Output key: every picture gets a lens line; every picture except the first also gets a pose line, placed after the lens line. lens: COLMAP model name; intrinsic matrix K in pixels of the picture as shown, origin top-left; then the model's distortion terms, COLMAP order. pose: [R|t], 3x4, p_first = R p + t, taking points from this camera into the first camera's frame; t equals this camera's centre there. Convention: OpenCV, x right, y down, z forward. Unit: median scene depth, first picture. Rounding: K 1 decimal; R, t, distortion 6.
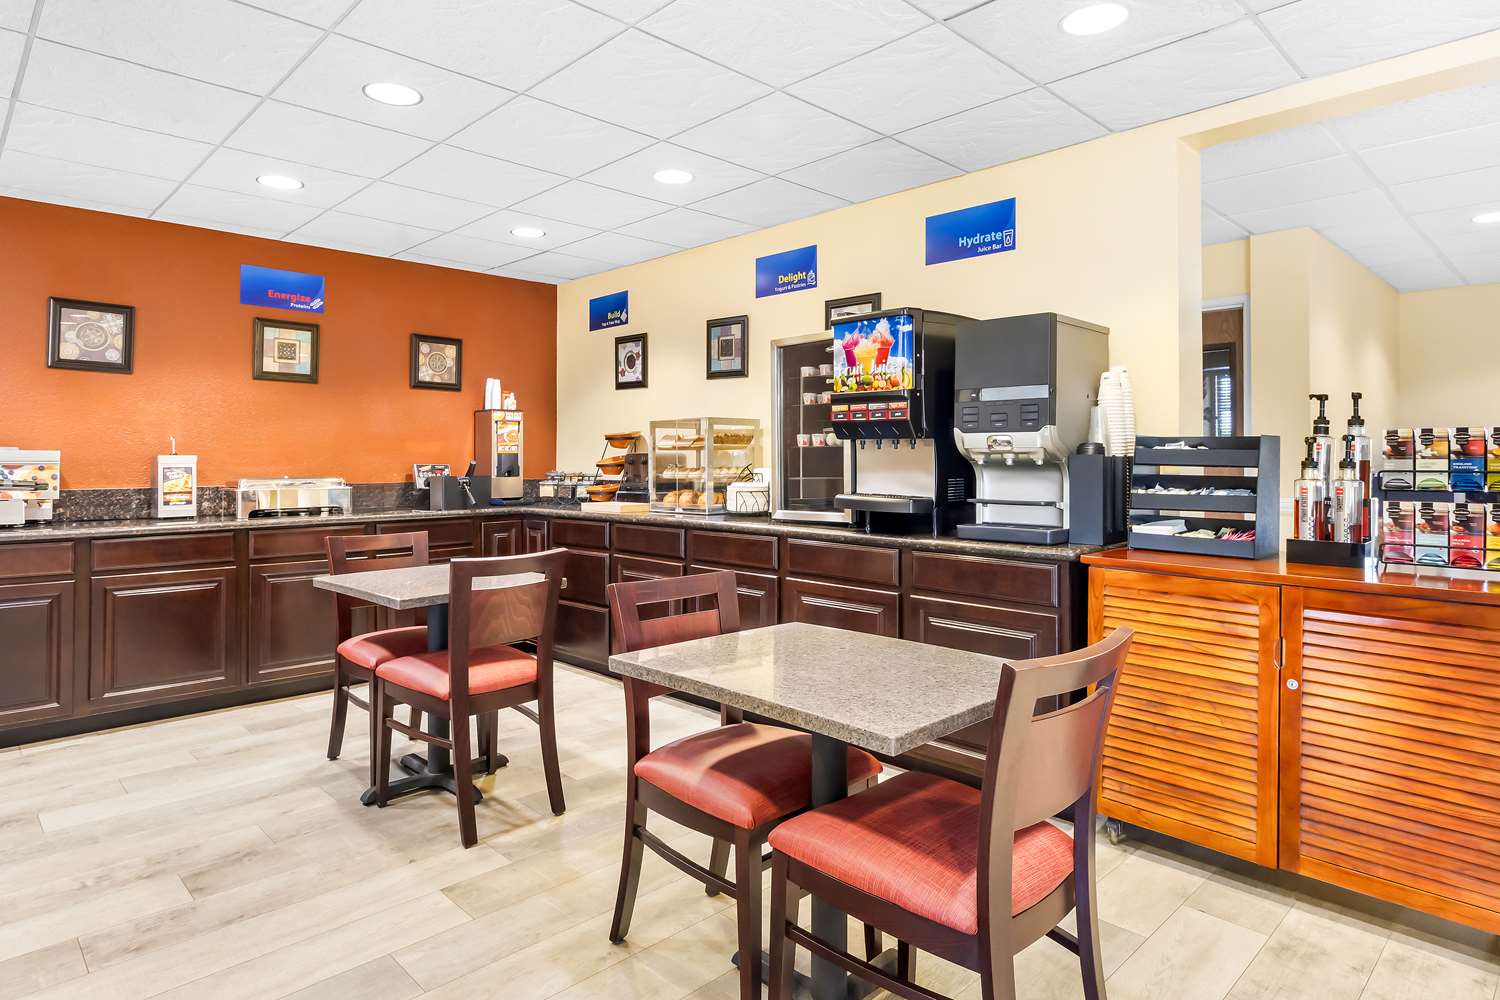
lens RADIAL K [[852.2, 0, 731.0], [0, 852.2, 451.1], [0, 0, 1]] dist [0.004627, 0.000766]
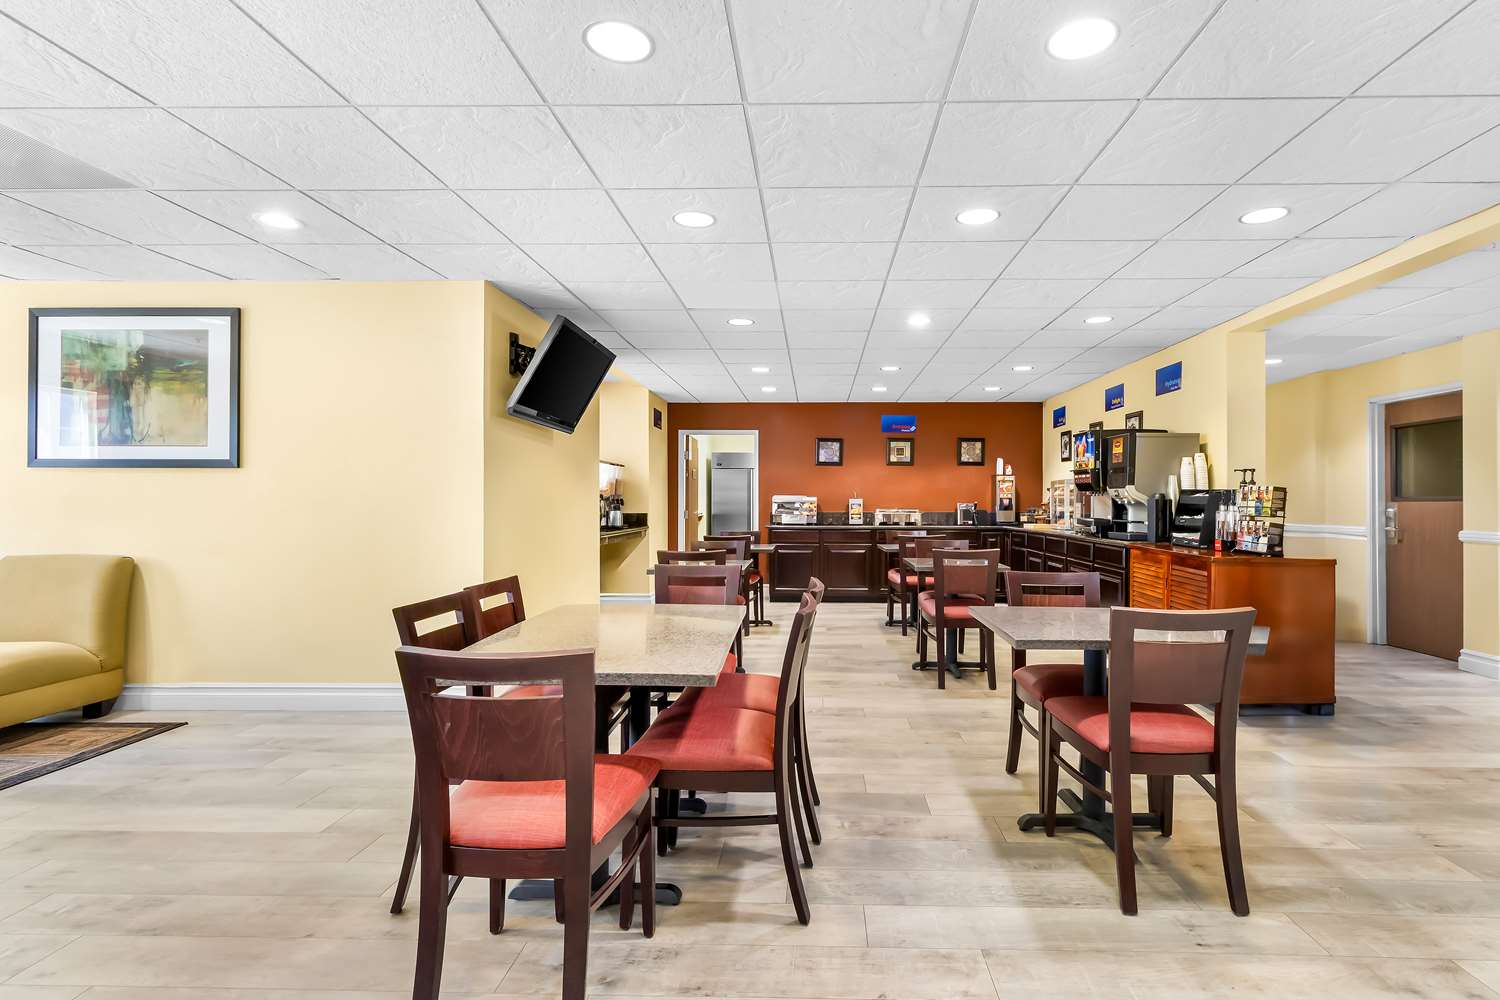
lens RADIAL K [[709.0, 0, 750.1], [0, 709.0, 497.1], [0, 0, 1]] dist [0.001478, 0.000356]
pose [[0.660928, -0.000343, -0.750449, 0.672111], [0.001770, 0.999998, 0.001102, -0.002560], [0.750447, -0.002057, 0.660927, -0.566679]]
